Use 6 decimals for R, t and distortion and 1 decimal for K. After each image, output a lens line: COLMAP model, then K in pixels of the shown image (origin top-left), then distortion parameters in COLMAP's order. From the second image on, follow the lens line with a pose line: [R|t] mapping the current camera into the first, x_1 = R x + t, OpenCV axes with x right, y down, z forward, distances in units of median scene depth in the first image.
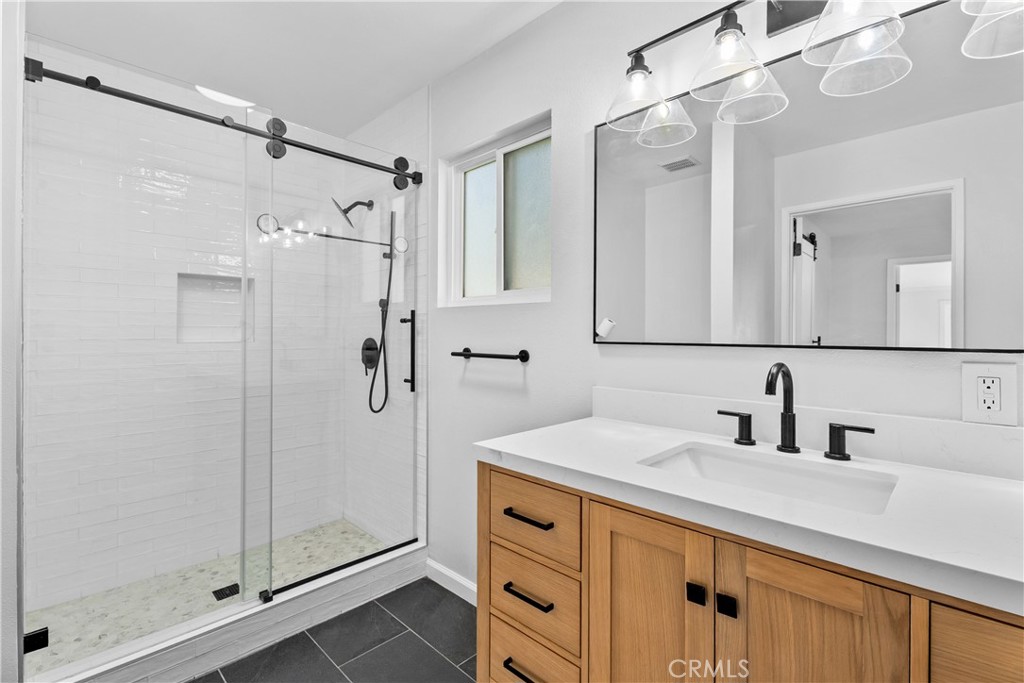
lens RADIAL K [[461.3, 0, 516.1], [0, 461.3, 339.4], [0, 0, 1]] dist [-0.000142, -0.000291]
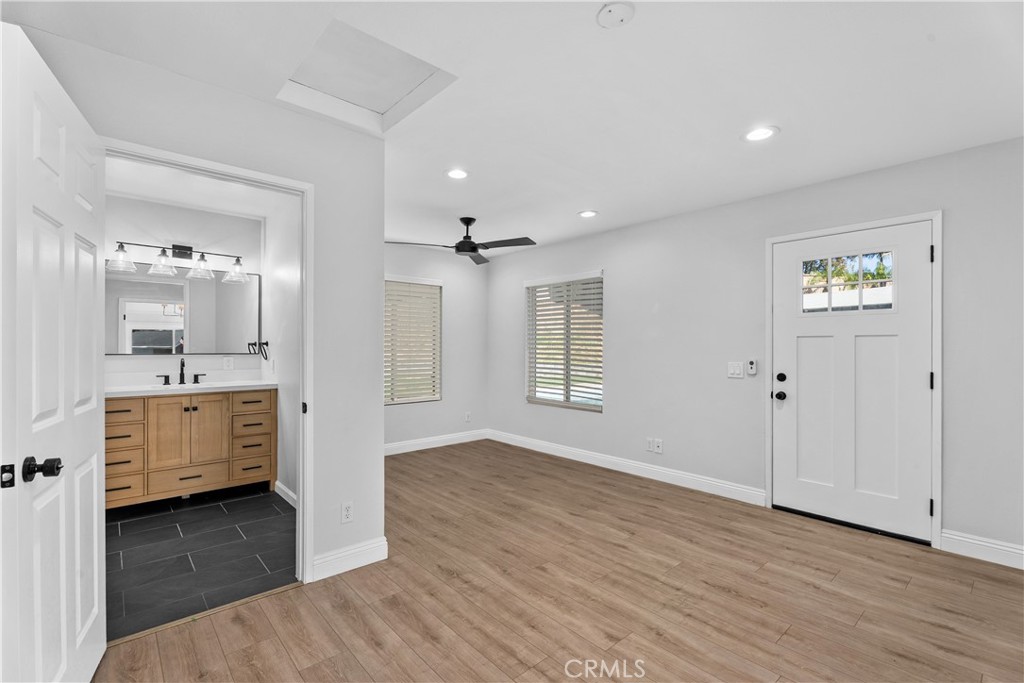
lens RADIAL K [[461.3, 0, 514.3], [0, 461.3, 346.3], [0, 0, 1]] dist [-0.000142, -0.000291]
pose [[0.068340, 0.001657, 0.997661, -3.011753], [0.005251, 0.999984, -0.002020, -0.024968], [-0.997648, 0.005377, 0.068331, -1.933071]]
